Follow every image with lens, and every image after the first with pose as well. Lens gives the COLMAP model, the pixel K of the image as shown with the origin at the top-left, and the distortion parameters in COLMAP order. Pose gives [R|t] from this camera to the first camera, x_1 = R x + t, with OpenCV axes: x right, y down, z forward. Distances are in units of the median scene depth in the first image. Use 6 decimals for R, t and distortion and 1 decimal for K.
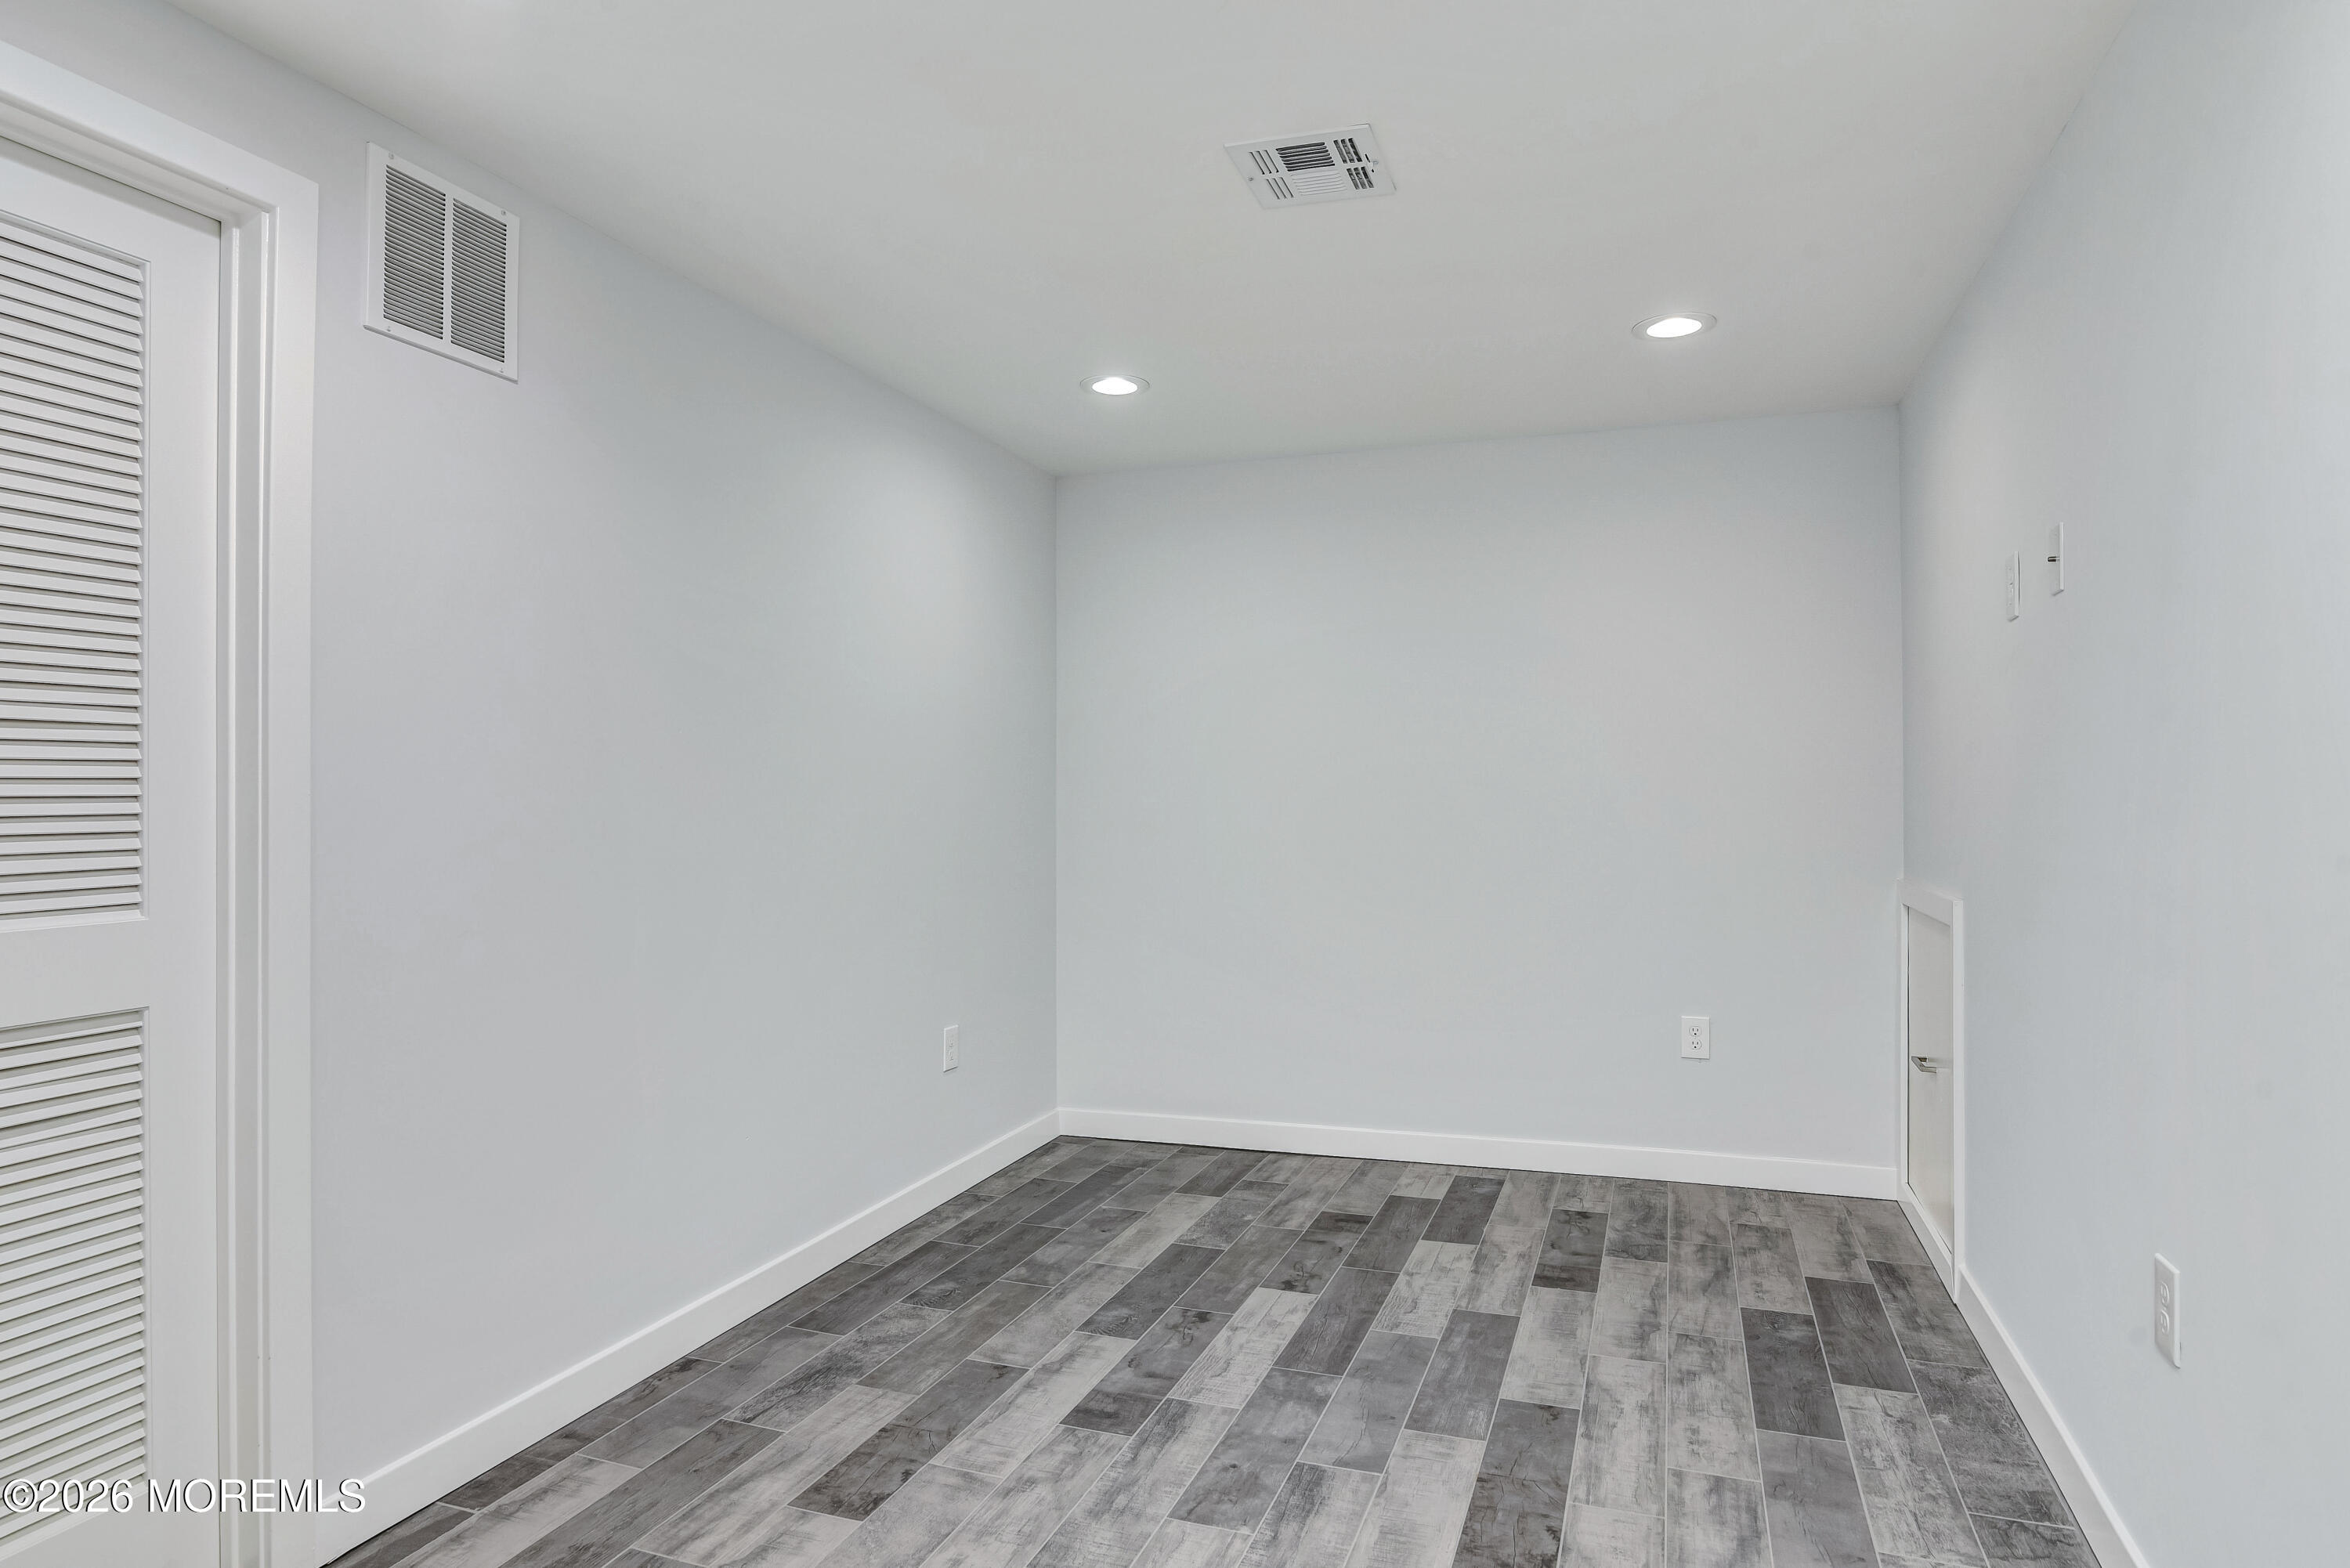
lens RADIAL K [[1307.0, 0, 1173.8], [0, 1307.0, 781.8], [0, 0, 1]] dist [0.000253, -0.000129]
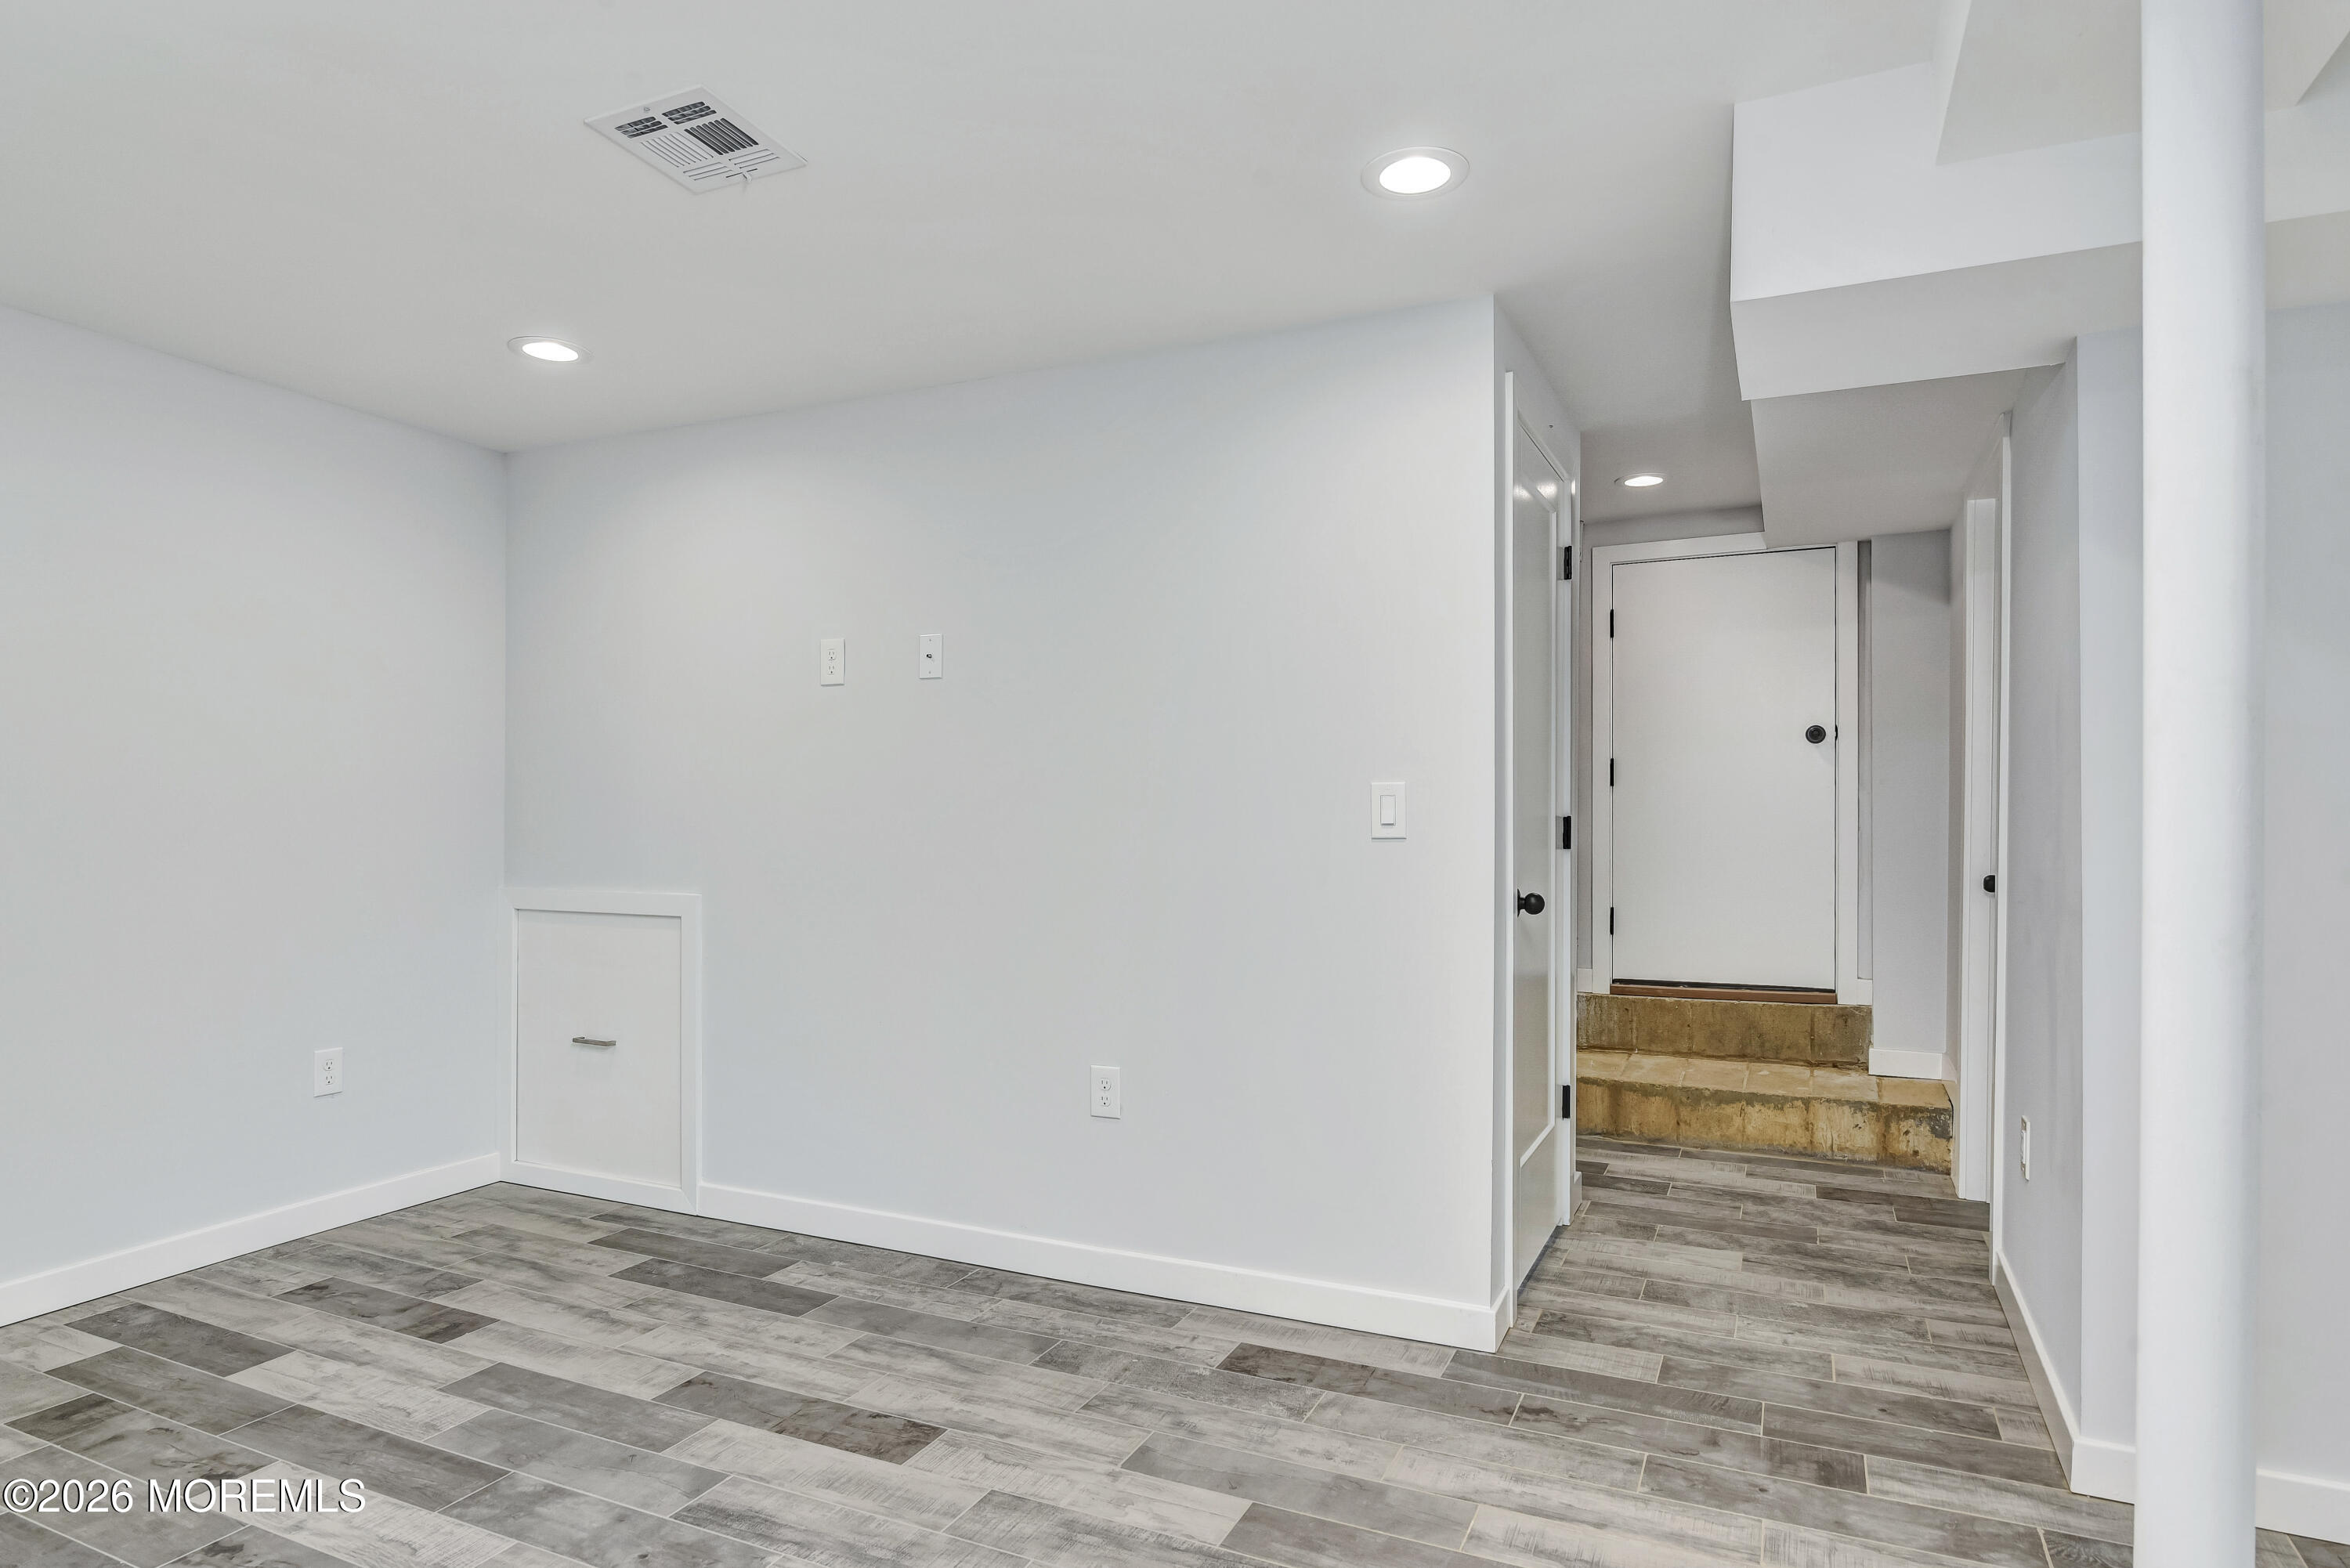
lens RADIAL K [[1307.0, 0, 1174.6], [0, 1307.0, 807.4], [0, 0, 1]] dist [0.000253, -0.000129]
pose [[0.089939, 0.014716, 0.995839, -0.601367], [-0.017024, 0.999767, -0.013236, 0.014777], [-0.995802, -0.015763, 0.090169, 0.419273]]
